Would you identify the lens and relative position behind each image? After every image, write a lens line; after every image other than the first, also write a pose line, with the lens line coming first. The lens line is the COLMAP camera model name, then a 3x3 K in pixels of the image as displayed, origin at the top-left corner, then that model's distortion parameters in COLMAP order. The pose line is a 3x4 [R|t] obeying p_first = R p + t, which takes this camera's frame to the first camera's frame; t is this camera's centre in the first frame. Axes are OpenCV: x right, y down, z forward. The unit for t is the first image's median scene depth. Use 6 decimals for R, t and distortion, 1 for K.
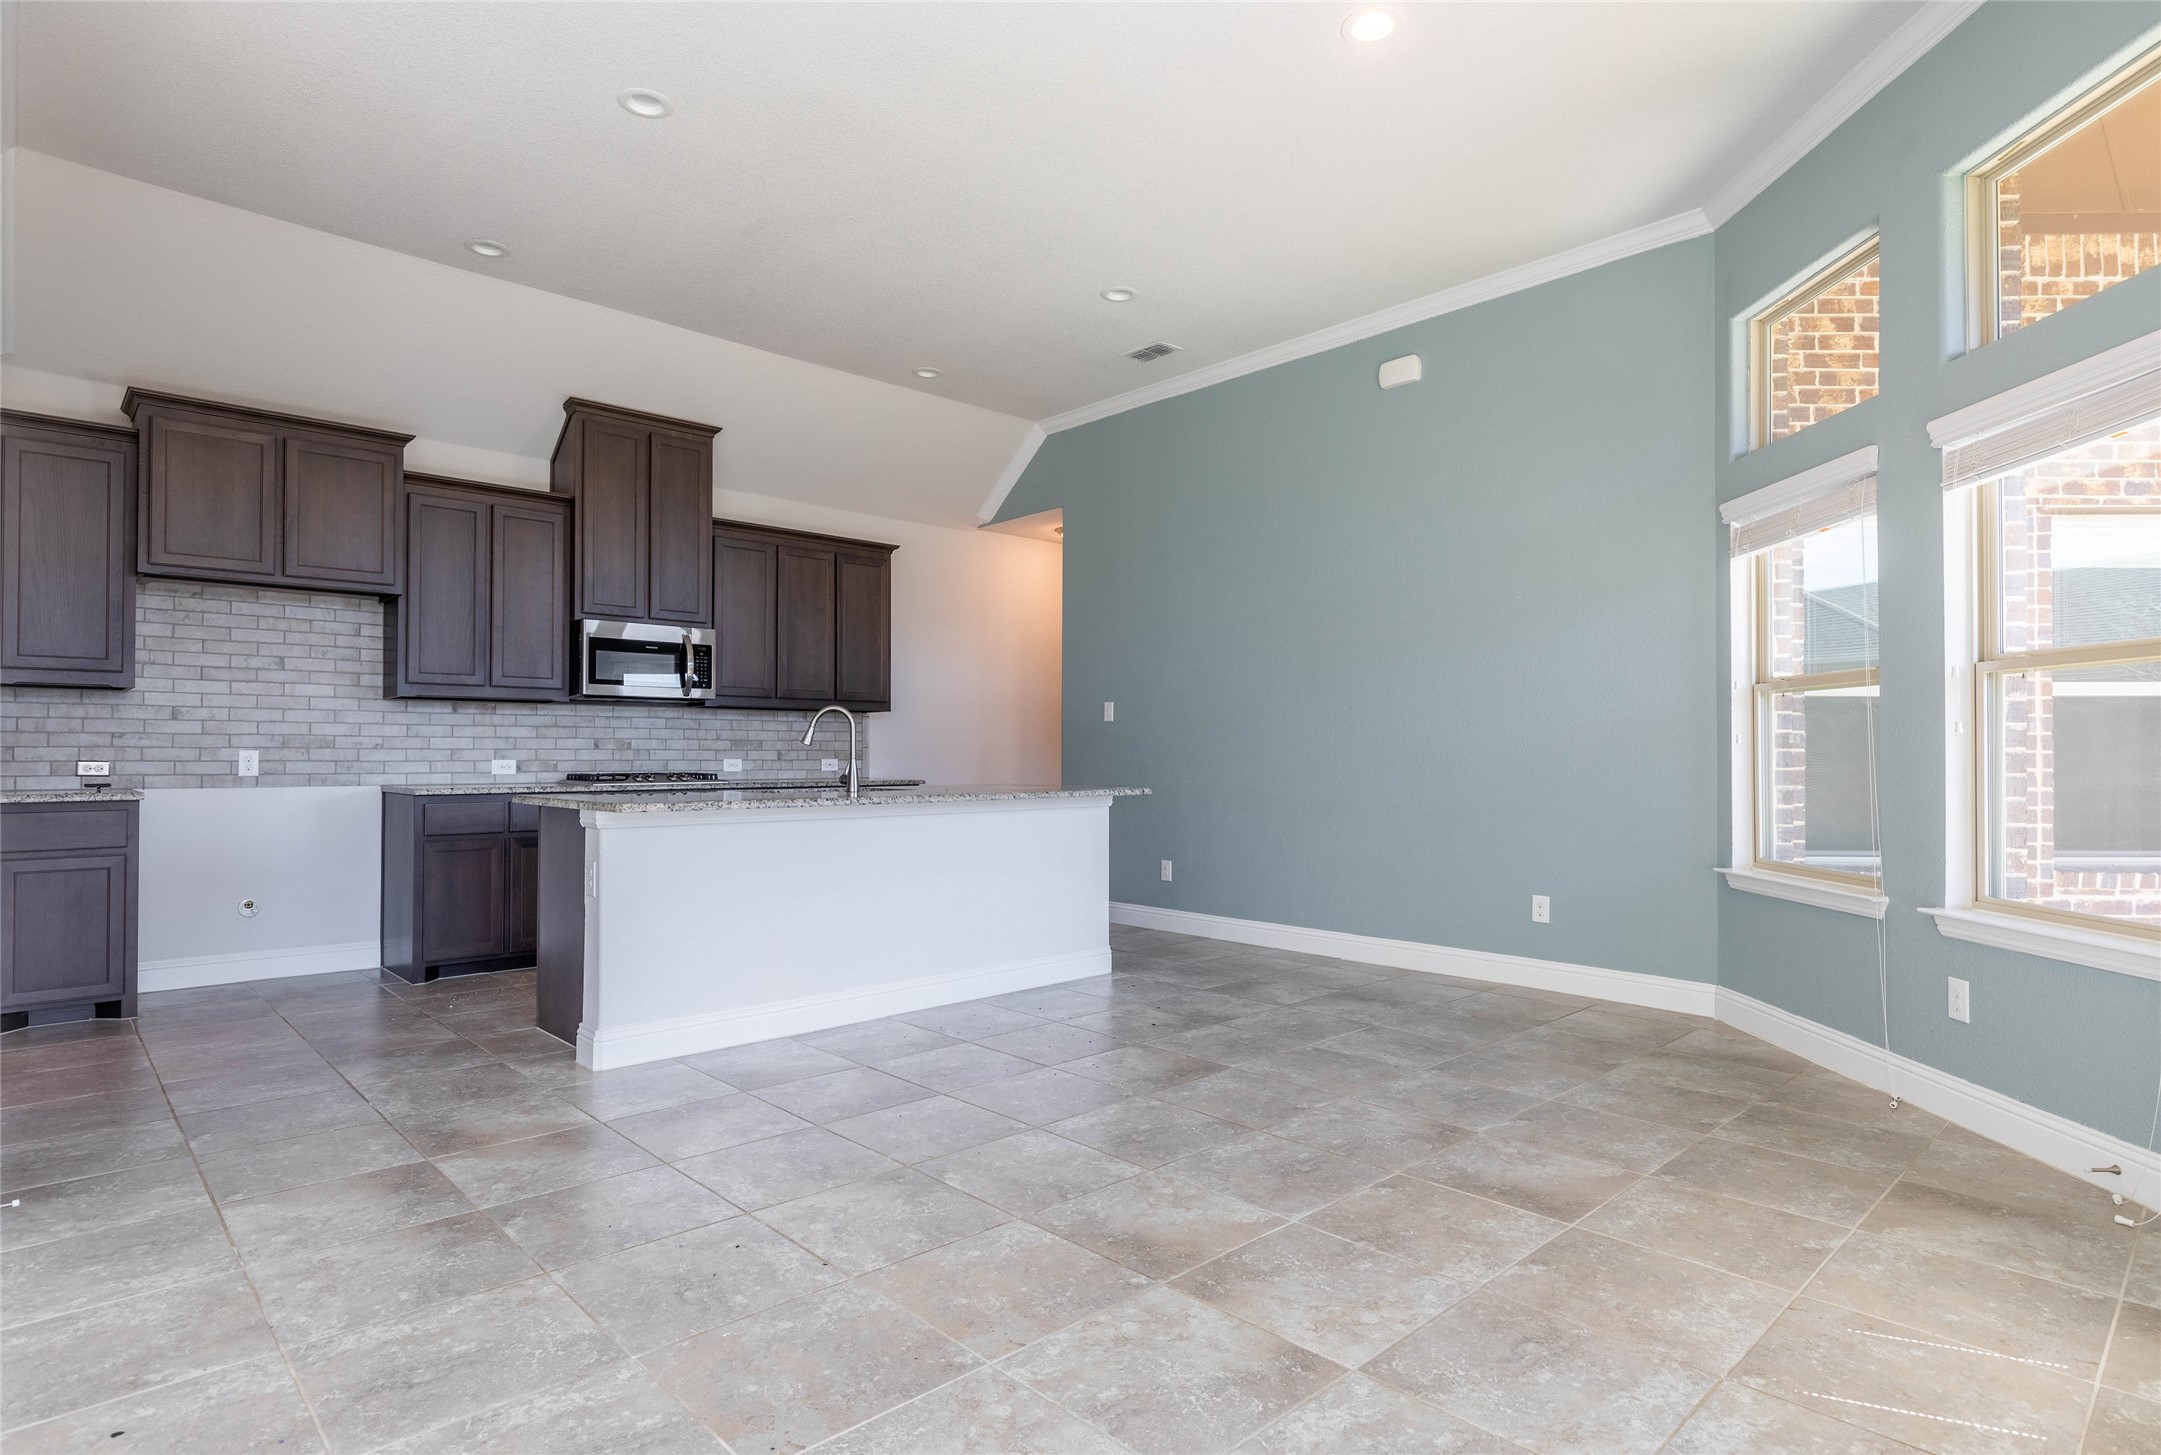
lens RADIAL K [[1124.1, 0, 1080.5], [0, 1124.1, 727.5], [0, 0, 1]] dist [-0.000553, 0.000225]
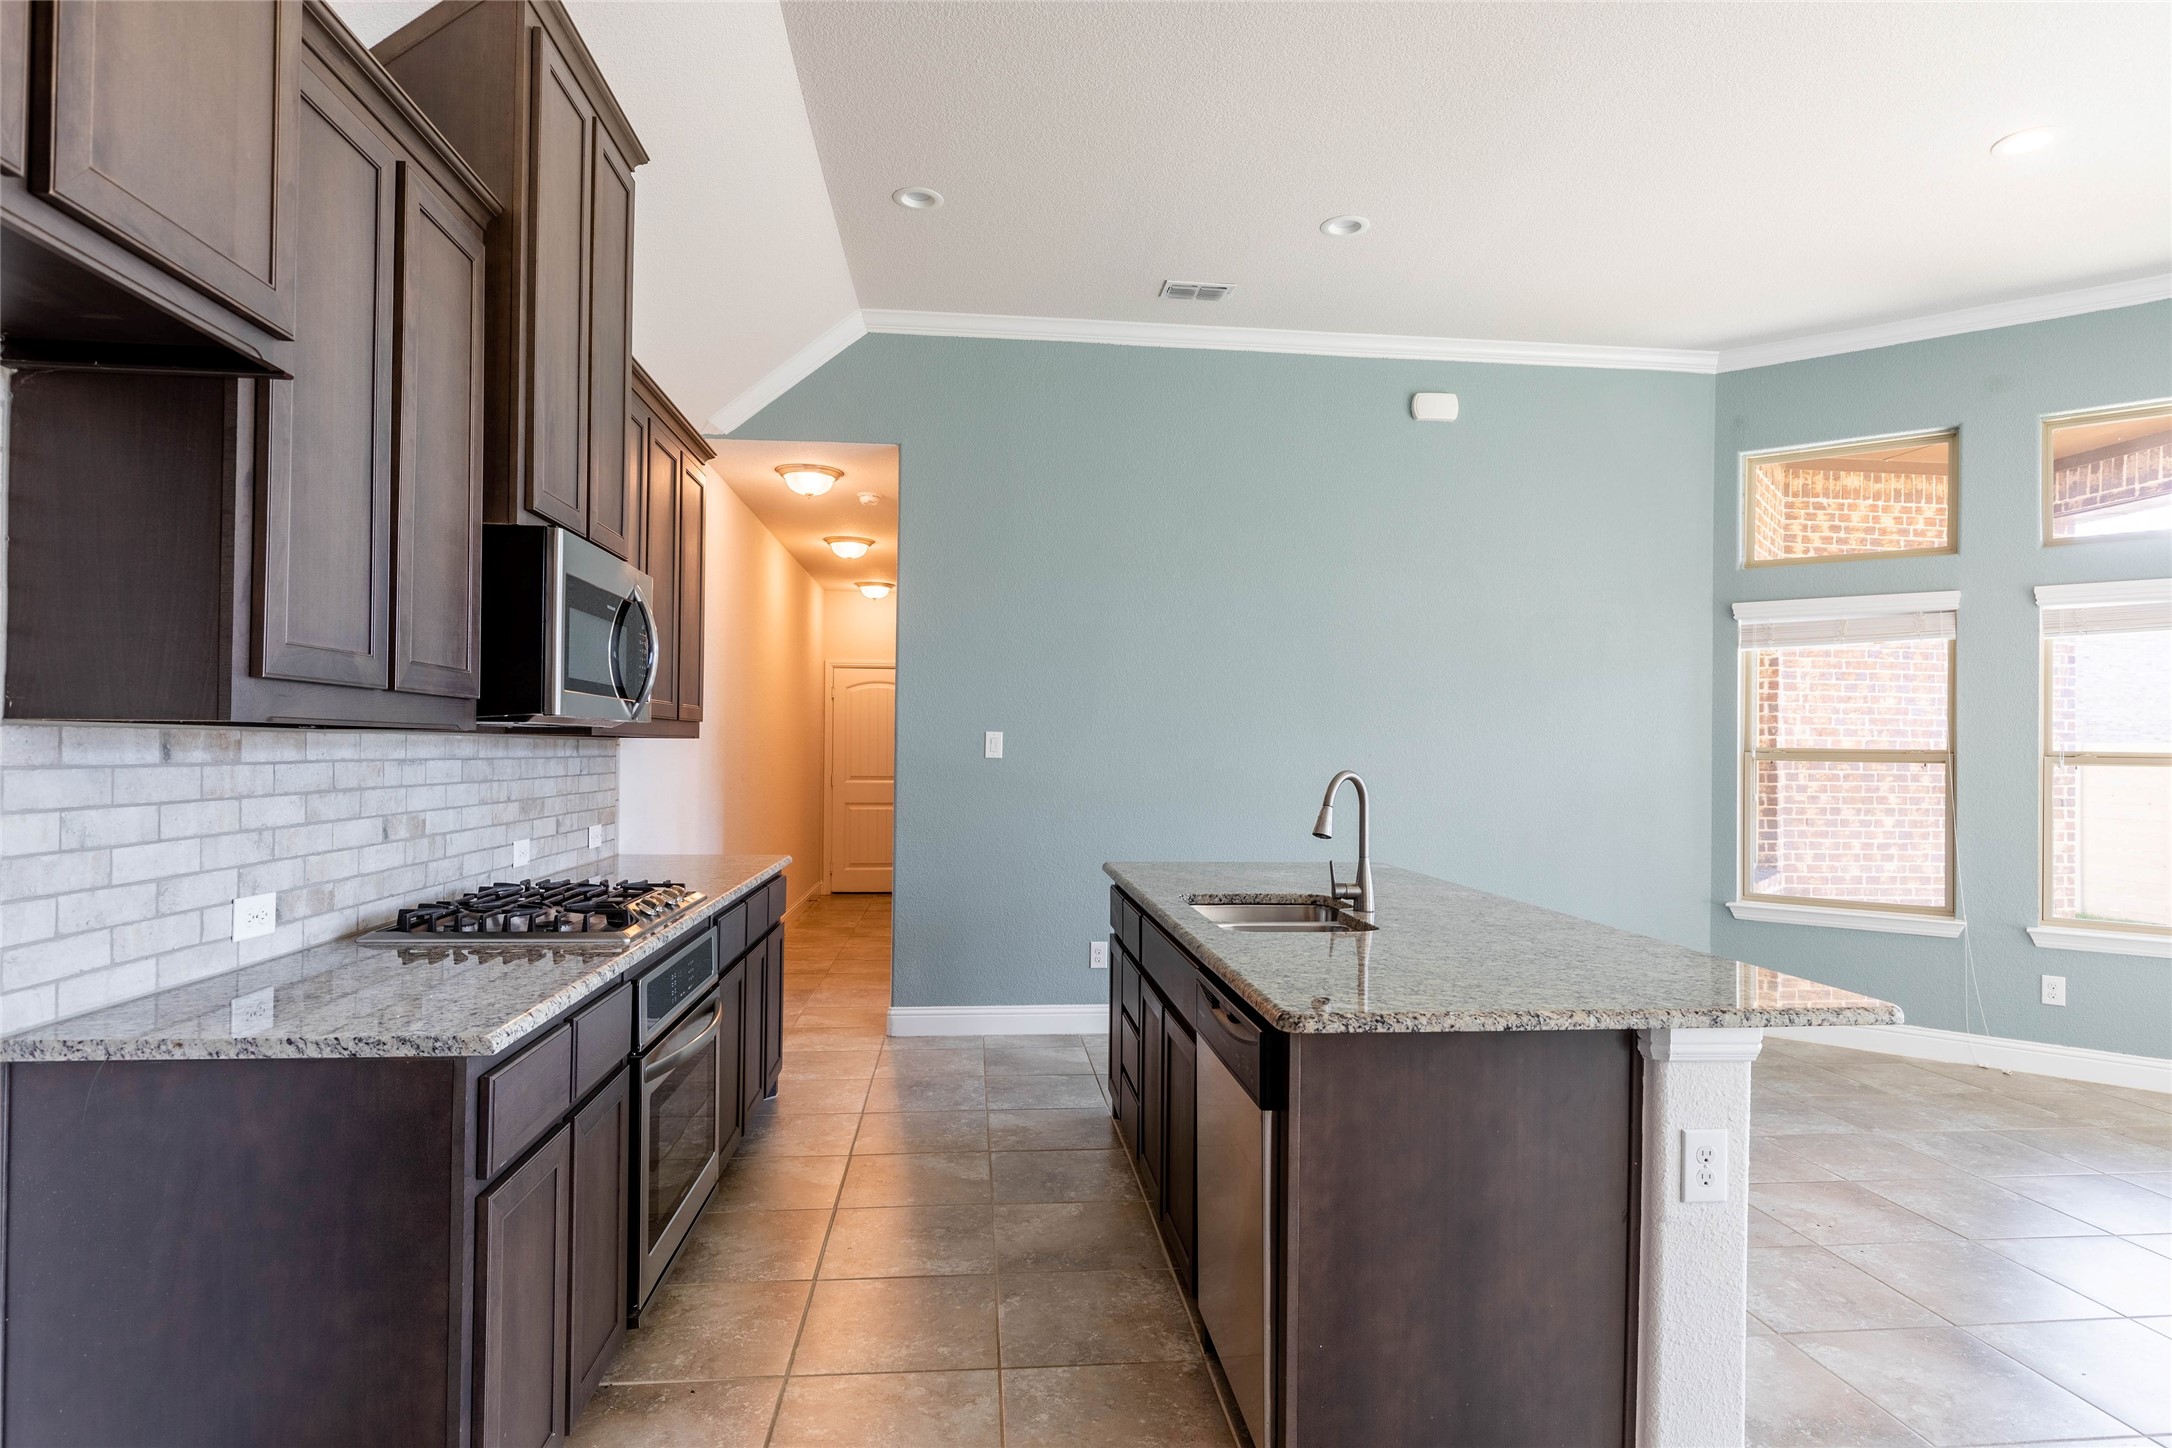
lens RADIAL K [[1178.0, 0, 1086.0], [0, 1178.0, 724.0], [0, 0, 1]] dist [0.000538, 0.000828]
pose [[0.608947, 0.023738, 0.792856, -0.685680], [-0.029613, 0.999536, -0.007181, -0.030235], [-0.792658, -0.019106, 0.609367, 0.617485]]
